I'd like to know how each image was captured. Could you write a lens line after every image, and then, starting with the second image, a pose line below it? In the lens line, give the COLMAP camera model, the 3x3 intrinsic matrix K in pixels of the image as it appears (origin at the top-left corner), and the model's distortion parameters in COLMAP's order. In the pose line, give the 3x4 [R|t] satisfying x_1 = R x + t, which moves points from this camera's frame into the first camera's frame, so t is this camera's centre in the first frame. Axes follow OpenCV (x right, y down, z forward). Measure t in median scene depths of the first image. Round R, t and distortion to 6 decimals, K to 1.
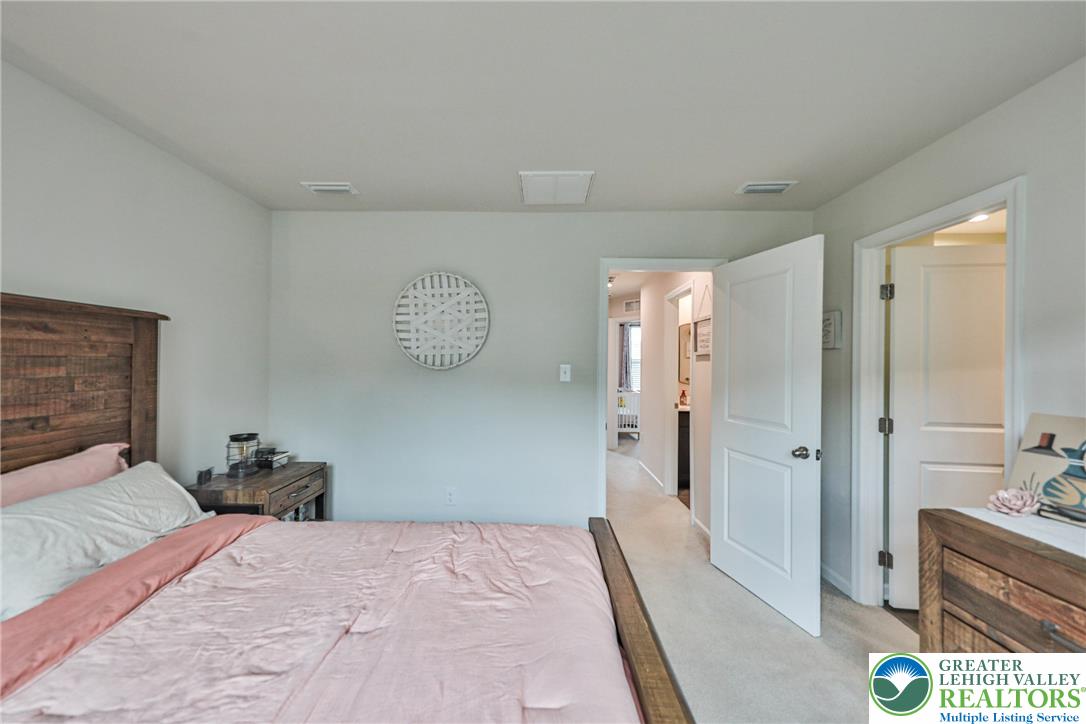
lens RADIAL K [[366.0, 0, 537.9], [0, 366.0, 360.0], [0, 0, 1]] dist [0.000018, -0.000032]
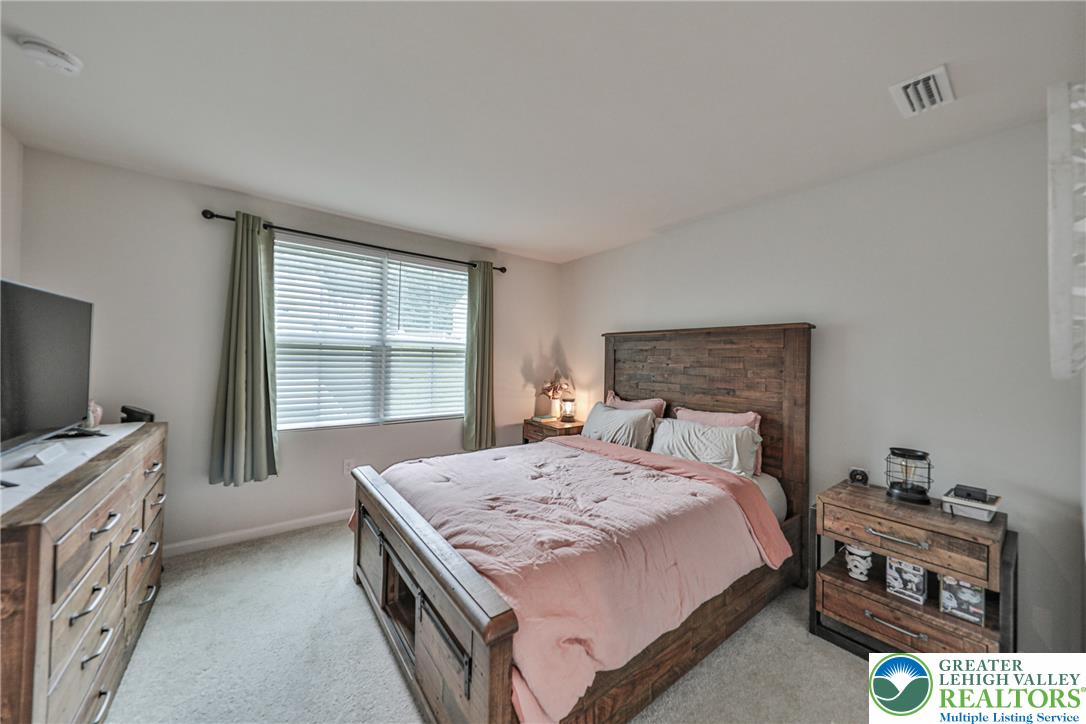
lens RADIAL K [[366.0, 0, 537.9], [0, 366.0, 360.0], [0, 0, 1]] dist [0.000018, -0.000032]
pose [[-0.797039, -0.031255, -0.603119, 0.535566], [-0.032626, 0.999430, -0.008677, 0.049696], [0.603046, 0.012761, -0.797604, 1.731237]]
